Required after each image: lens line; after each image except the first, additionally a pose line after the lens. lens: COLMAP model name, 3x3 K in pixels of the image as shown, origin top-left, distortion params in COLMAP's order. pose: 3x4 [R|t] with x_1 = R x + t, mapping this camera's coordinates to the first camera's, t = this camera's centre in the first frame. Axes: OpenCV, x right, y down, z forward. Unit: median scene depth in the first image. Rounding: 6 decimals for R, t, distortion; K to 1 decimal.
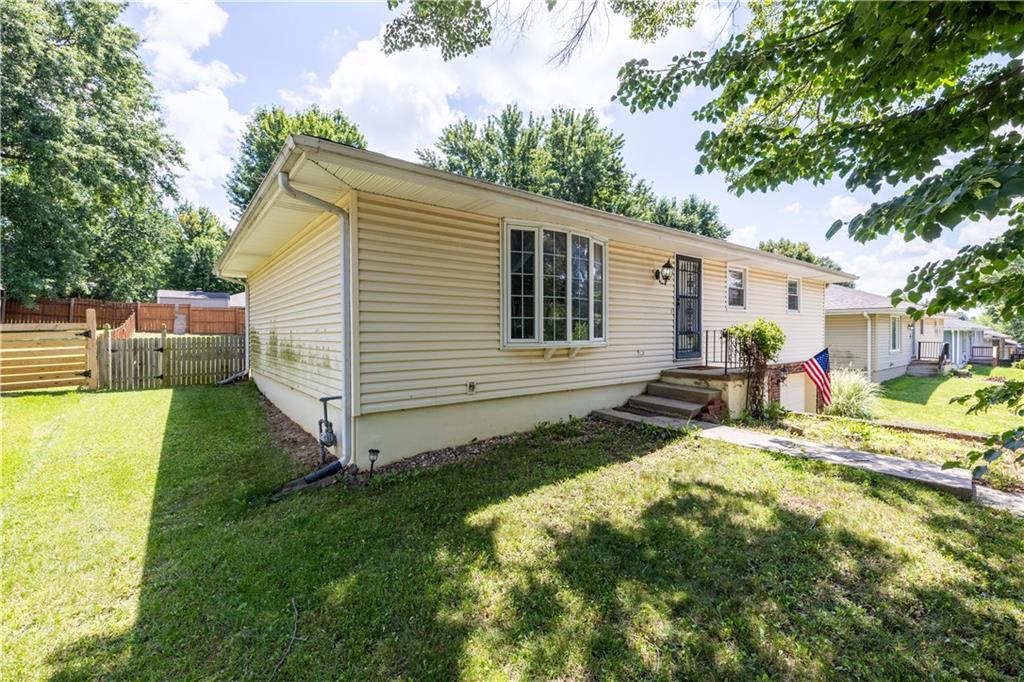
lens RADIAL K [[436.0, 0, 512.0], [0, 436.0, 341.0], [0, 0, 1]] dist [0.001455, 0.000243]
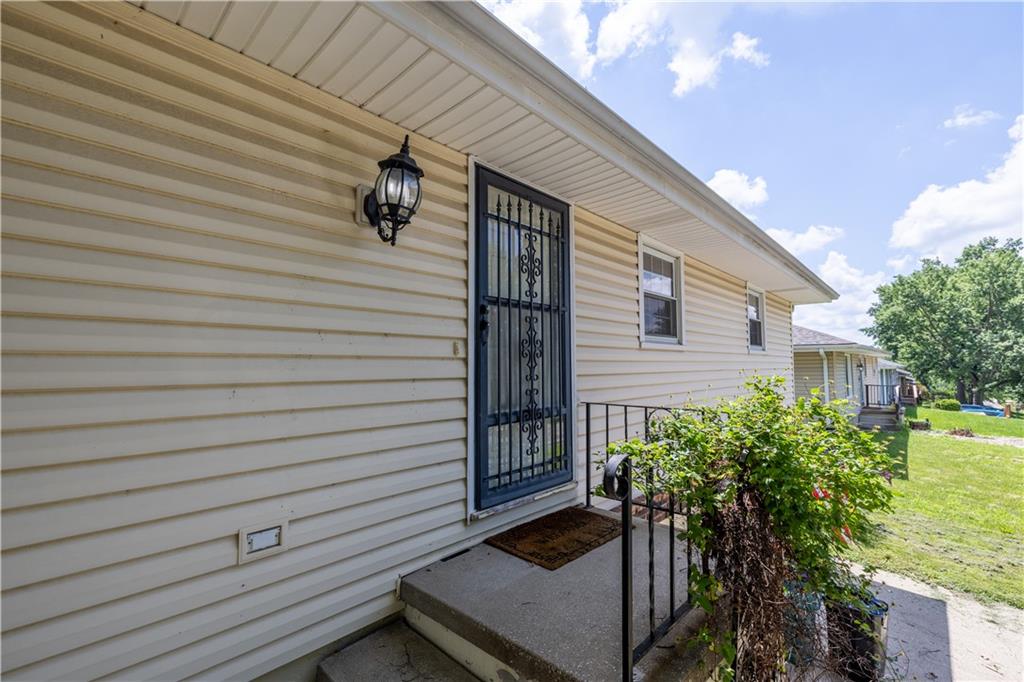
lens RADIAL K [[429.7, 0, 513.3], [0, 429.7, 340.9], [0, 0, 1]] dist [0.001948, 0.000302]
pose [[0.989058, 0.009555, 0.147218, 0.340800], [0.001684, 0.997104, -0.076033, -0.048956], [-0.147519, 0.075449, 0.986177, 0.671305]]
